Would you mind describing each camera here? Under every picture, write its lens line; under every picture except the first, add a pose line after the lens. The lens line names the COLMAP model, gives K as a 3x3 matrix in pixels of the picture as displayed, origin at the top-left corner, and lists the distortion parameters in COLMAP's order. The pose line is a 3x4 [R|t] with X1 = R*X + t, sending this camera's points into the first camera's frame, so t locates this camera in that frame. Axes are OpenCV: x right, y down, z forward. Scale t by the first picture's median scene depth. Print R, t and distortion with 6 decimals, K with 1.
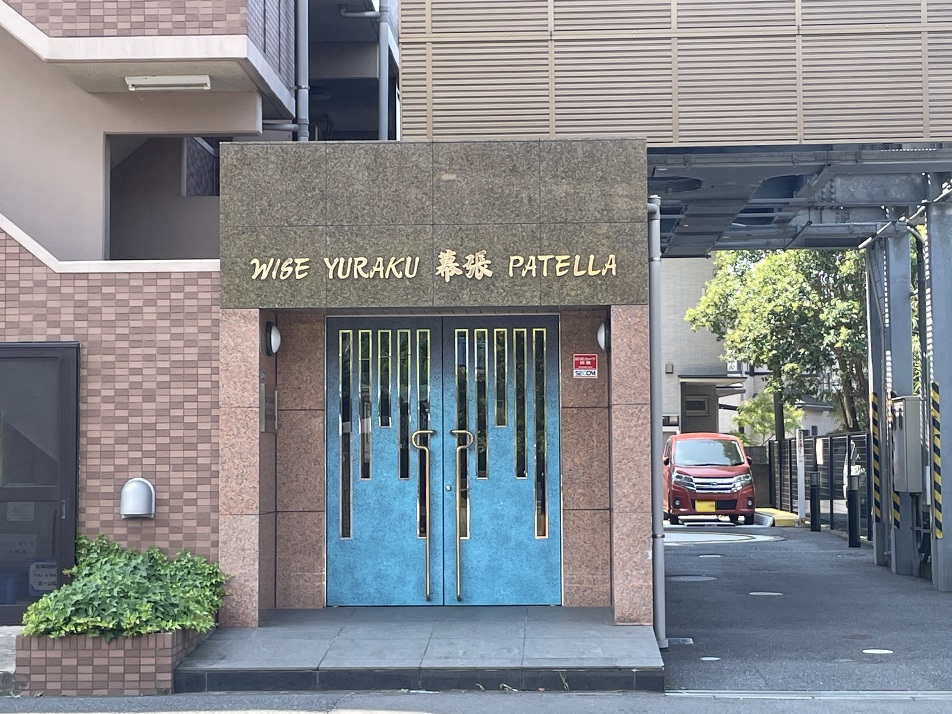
lens RADIAL K [[1900.9, 0, 476.0], [0, 1900.9, 357.0], [0, 0, 1]] dist [-0.002814, -0.011816]
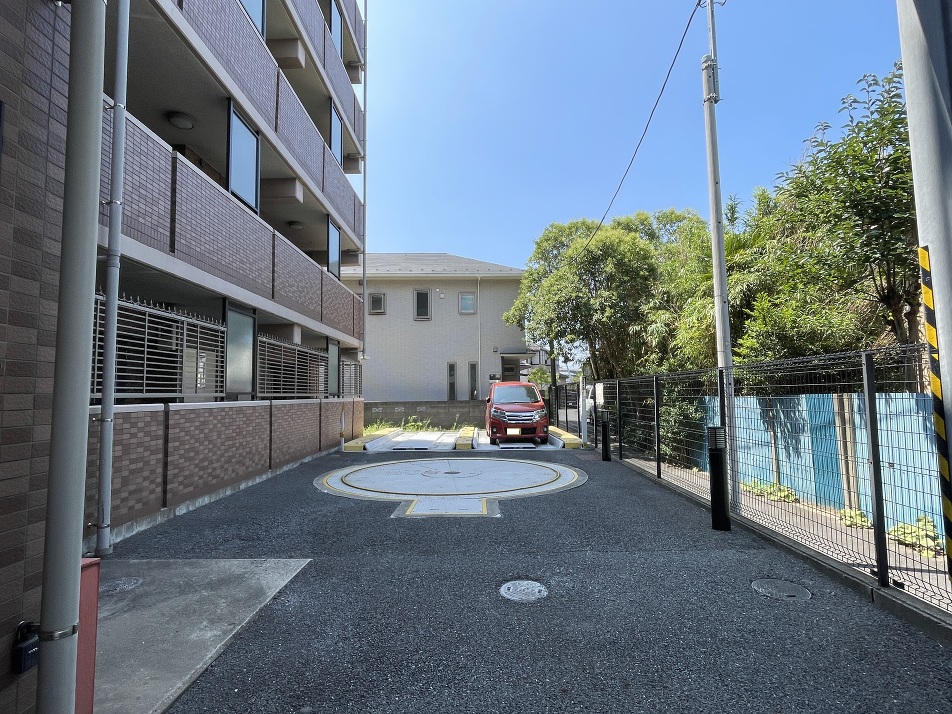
lens RADIAL K [[519.8, 0, 476.0], [0, 519.8, 357.0], [0, 0, 1]] dist [-0.000002, 0.000018]
pose [[0.998926, -0.004925, 0.046070, 0.072592], [0.005758, 0.999822, -0.017978, 0.028406], [-0.045973, 0.018224, 0.998776, 0.597201]]
